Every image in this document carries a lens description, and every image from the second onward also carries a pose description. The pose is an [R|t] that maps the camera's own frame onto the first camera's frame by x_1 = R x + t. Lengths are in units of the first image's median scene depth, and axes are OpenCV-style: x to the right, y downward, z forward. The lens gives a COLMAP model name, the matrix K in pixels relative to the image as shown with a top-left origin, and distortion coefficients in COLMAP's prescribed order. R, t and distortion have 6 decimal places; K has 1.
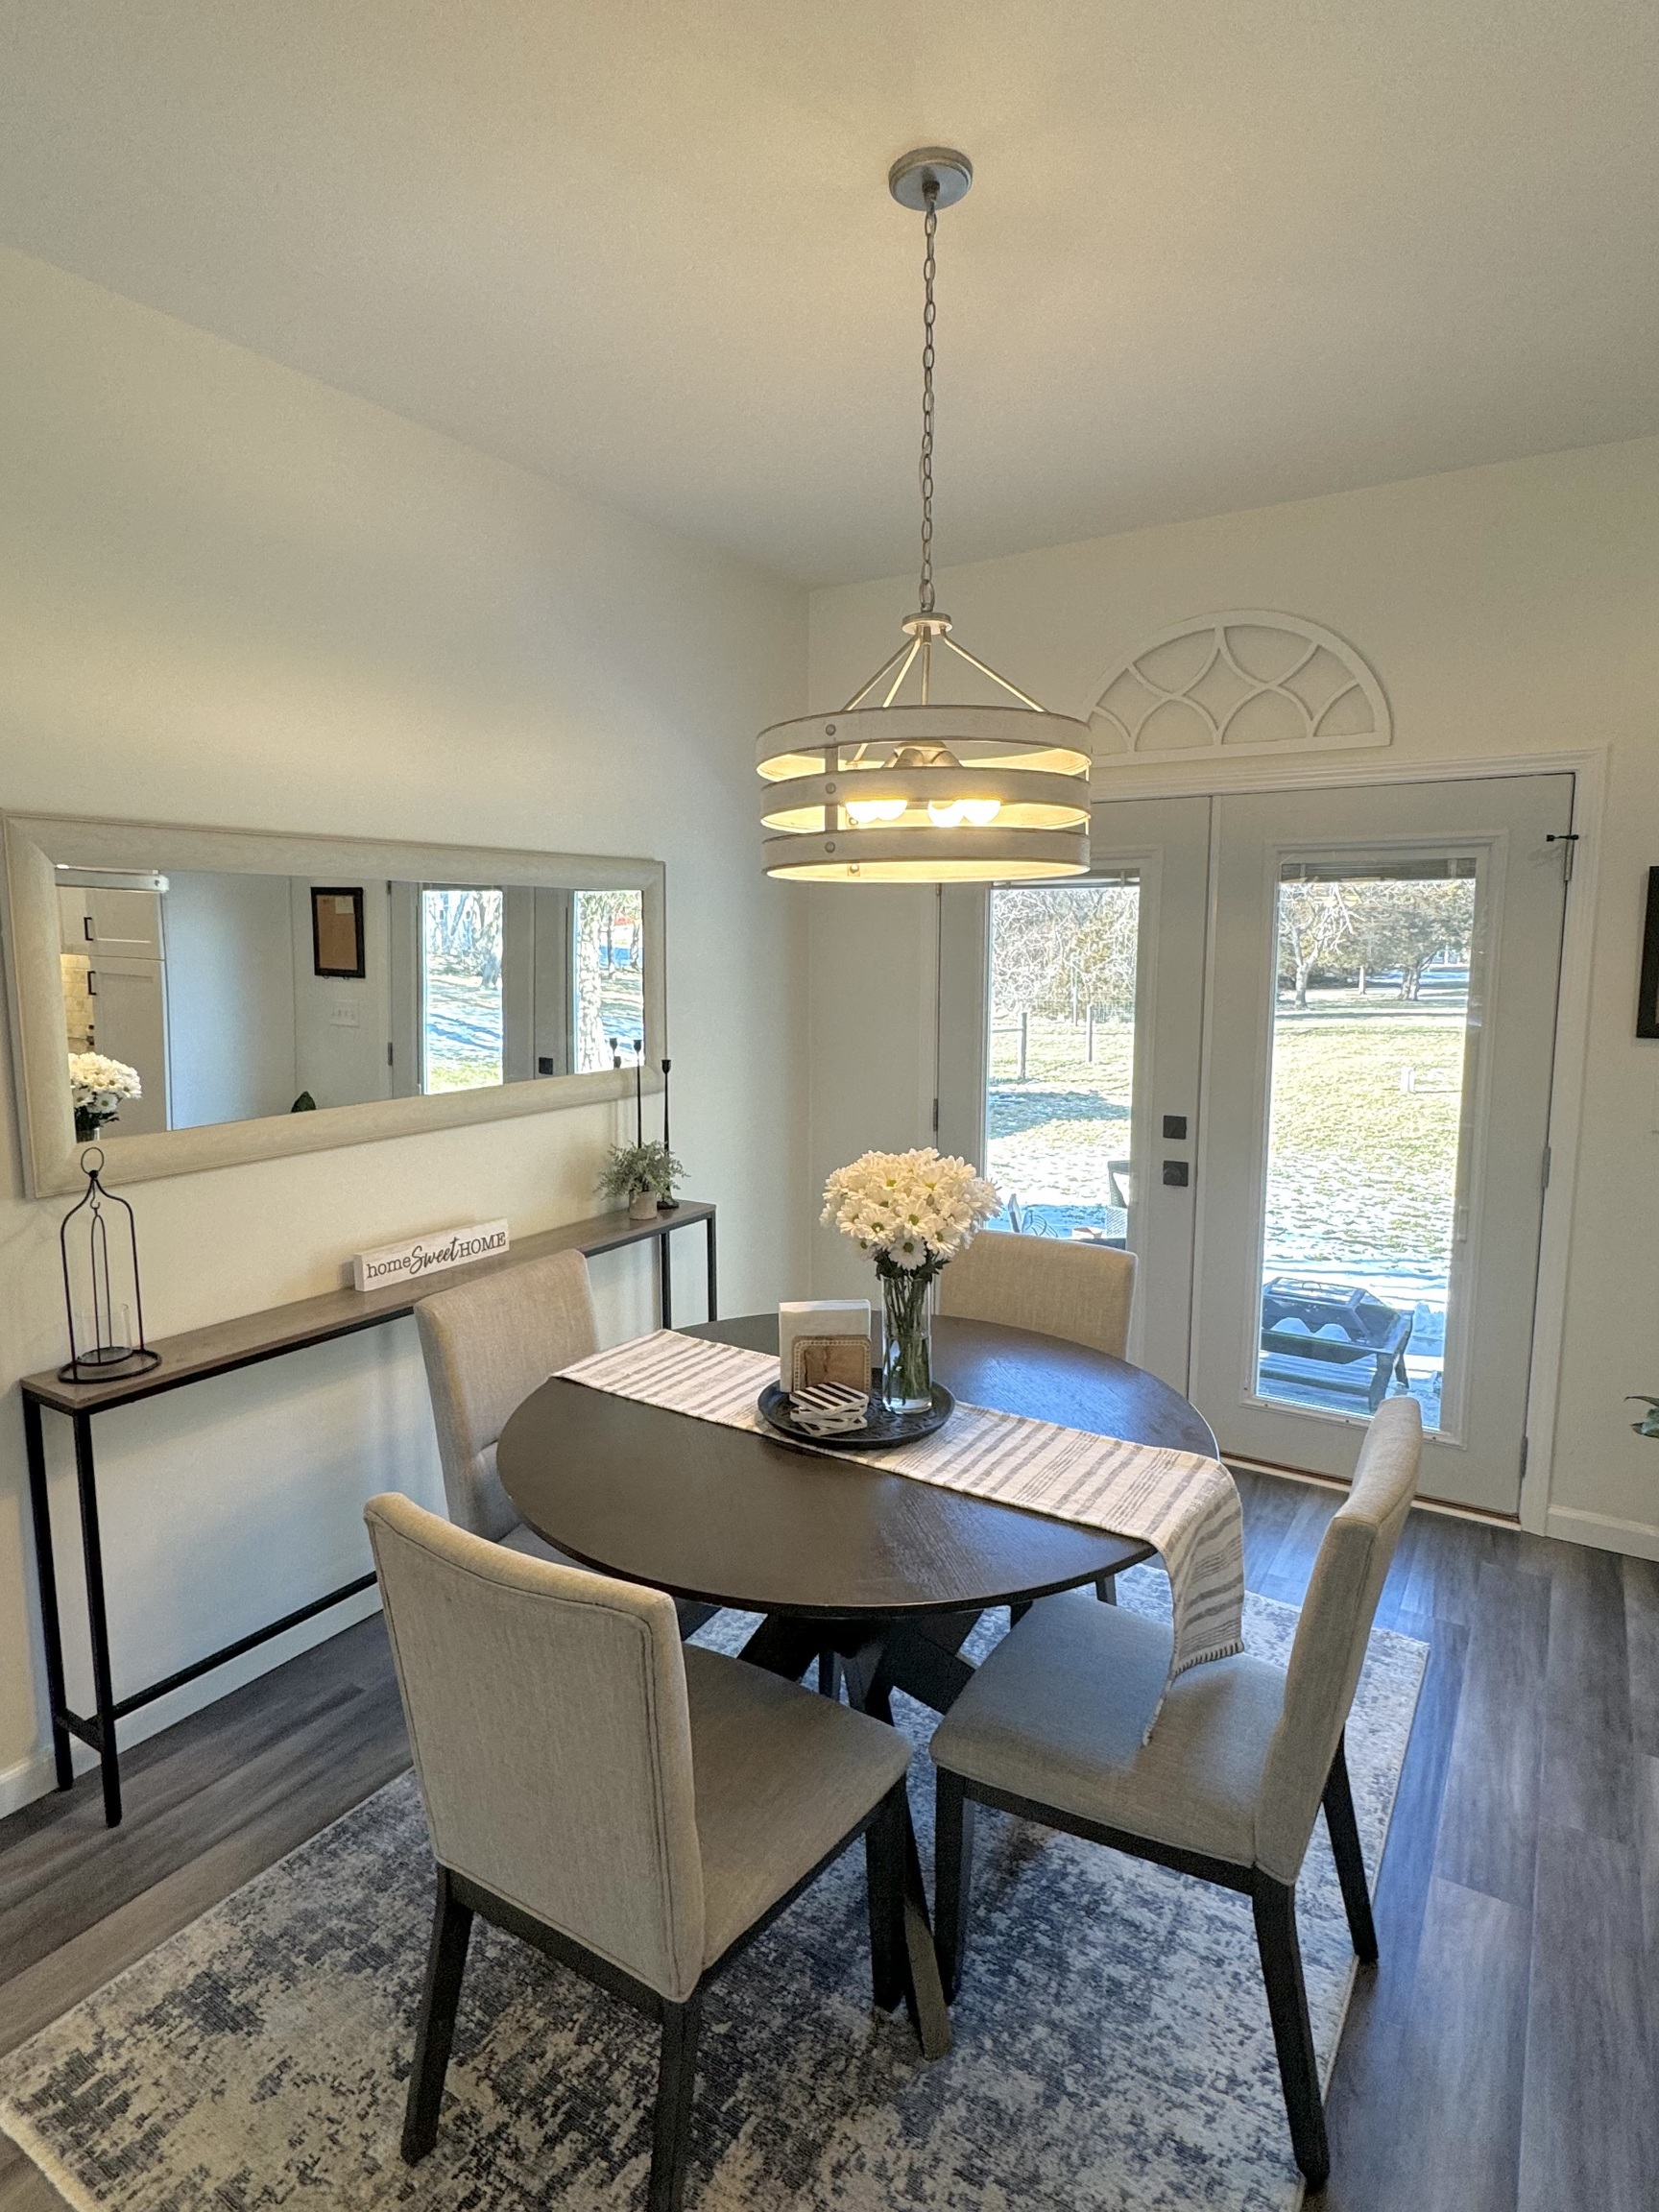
lens RADIAL K [[1222.0, 0, 837.8], [0, 1222.0, 1093.5], [0, 0, 1]] dist [-0.027744, -0.000831]
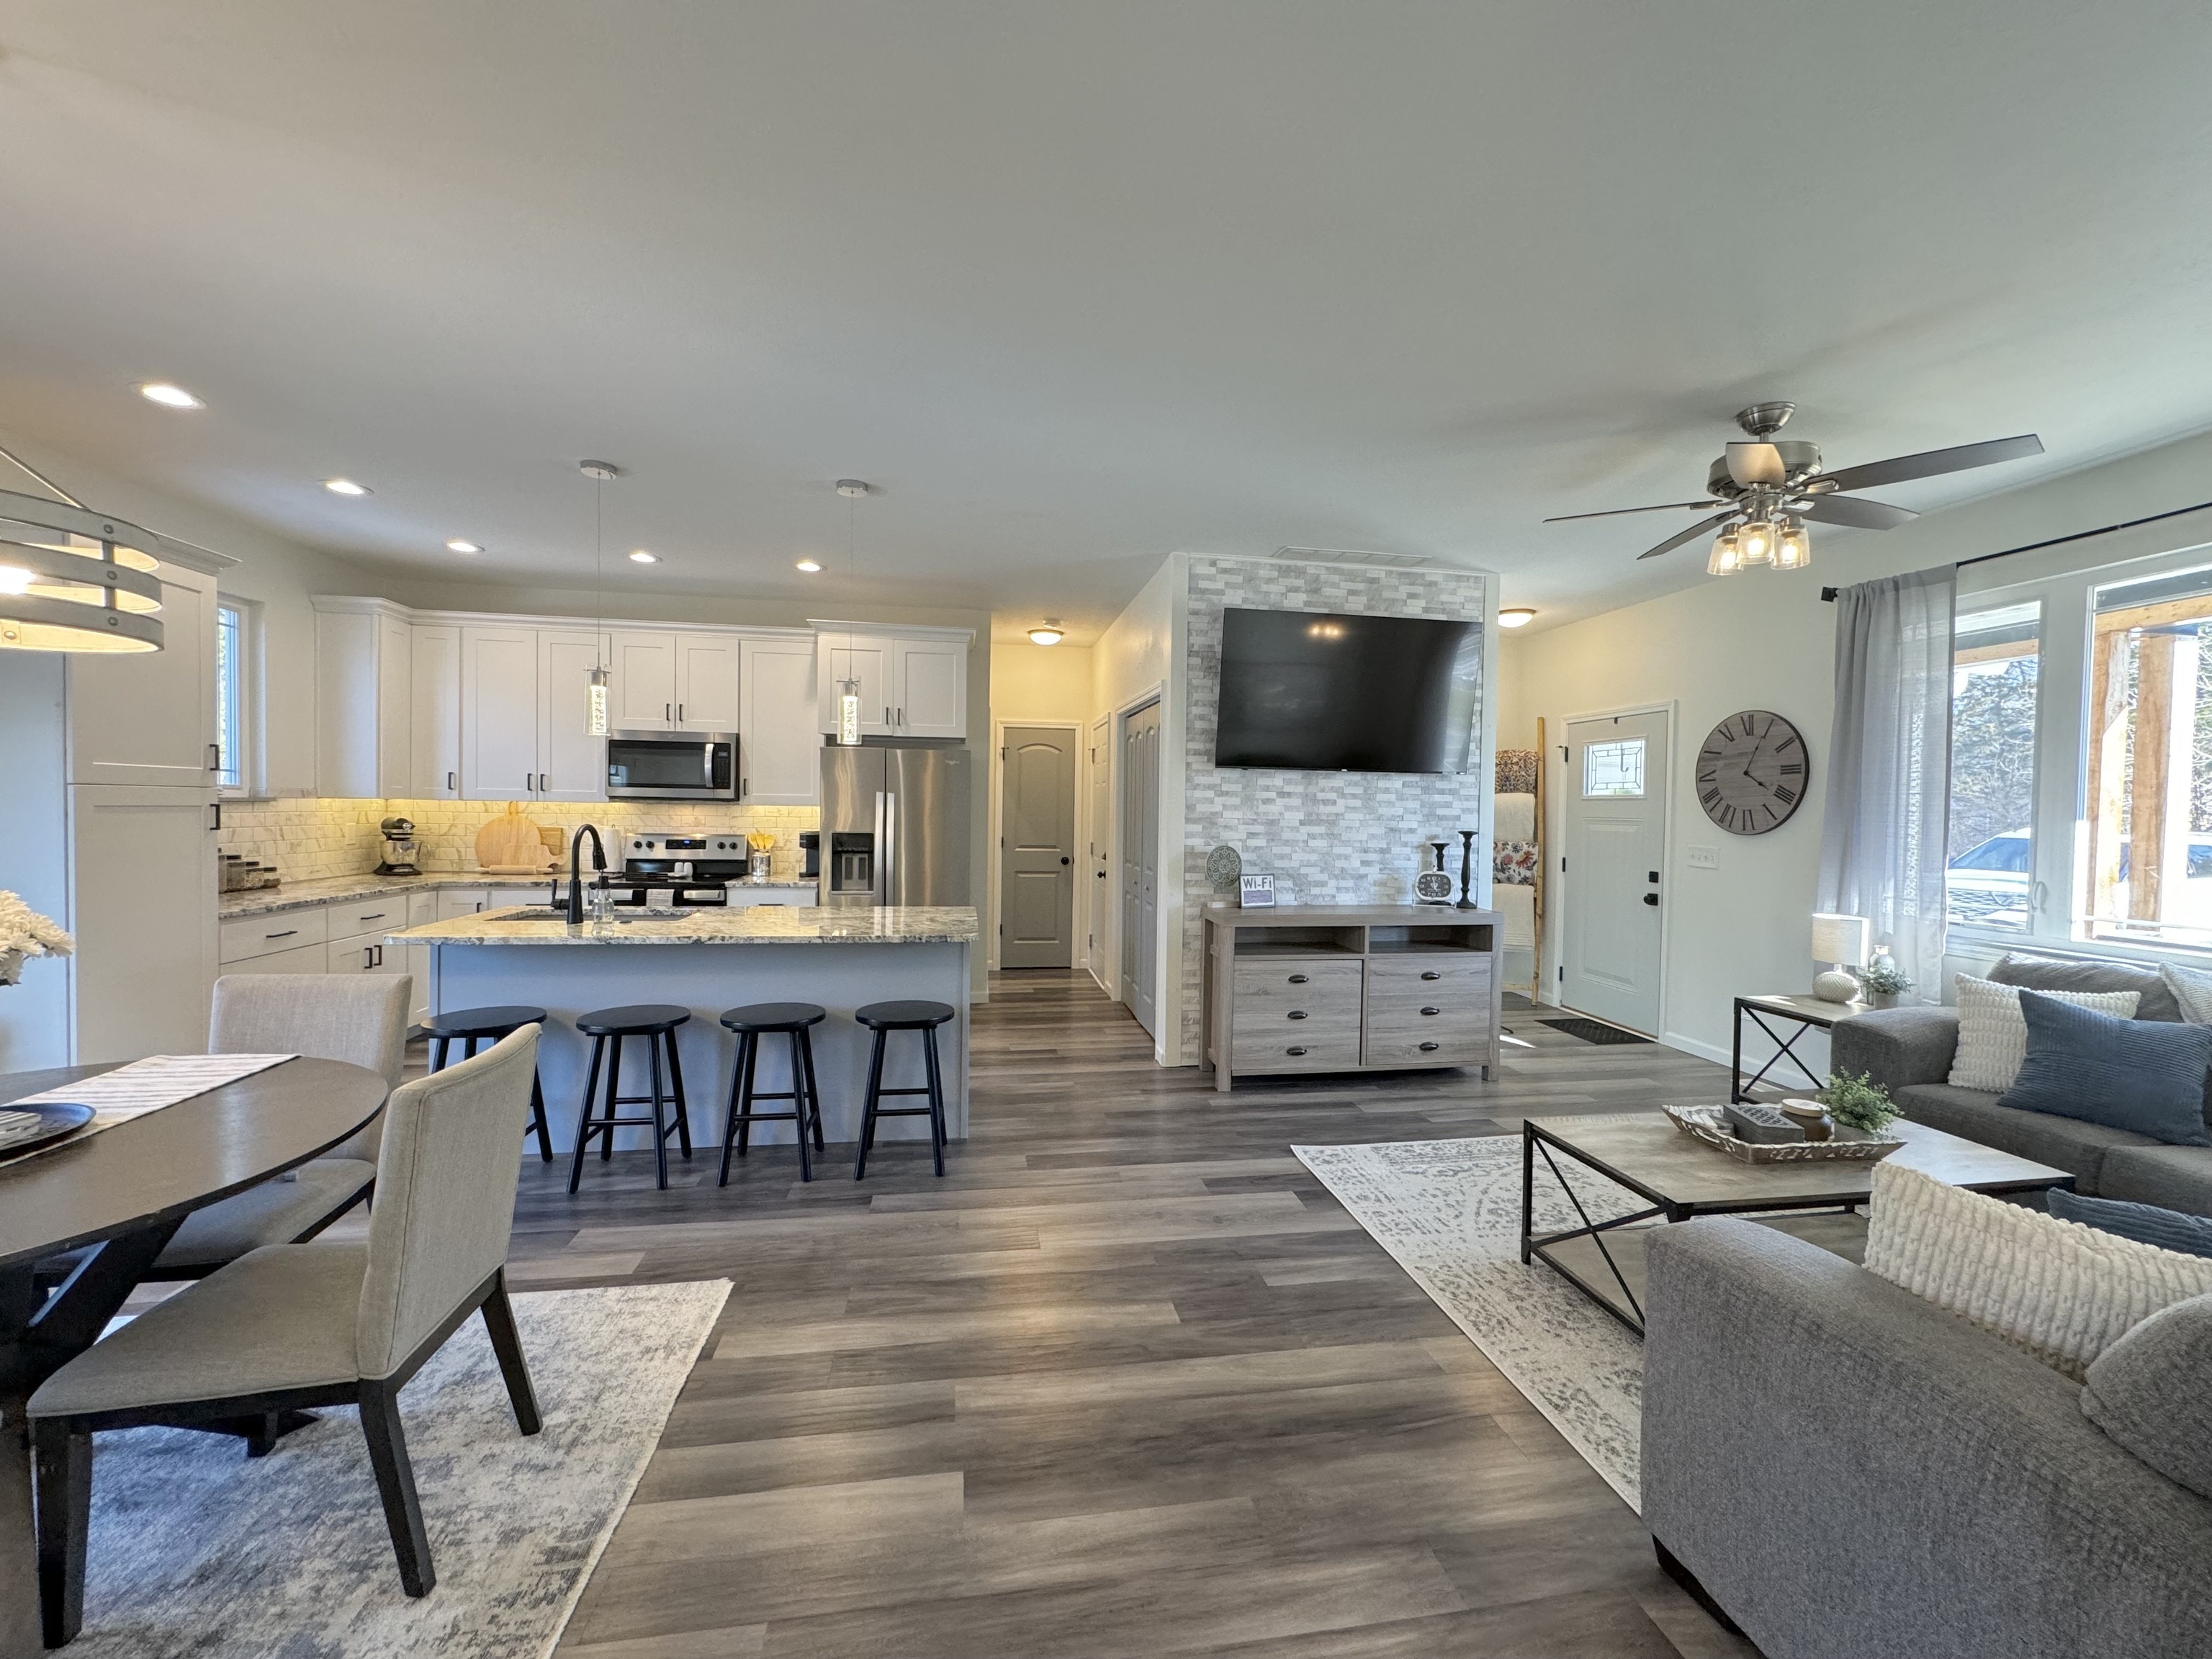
lens RADIAL K [[881.3, 0, 1104.7], [0, 881.3, 828.3], [0, 0, 1]] dist [-0.002786, -0.000387]
pose [[-0.651791, -0.032448, 0.757704, -0.756351], [0.076386, 0.991195, 0.108156, -0.005409], [-0.754542, 0.128373, -0.643573, 0.461900]]
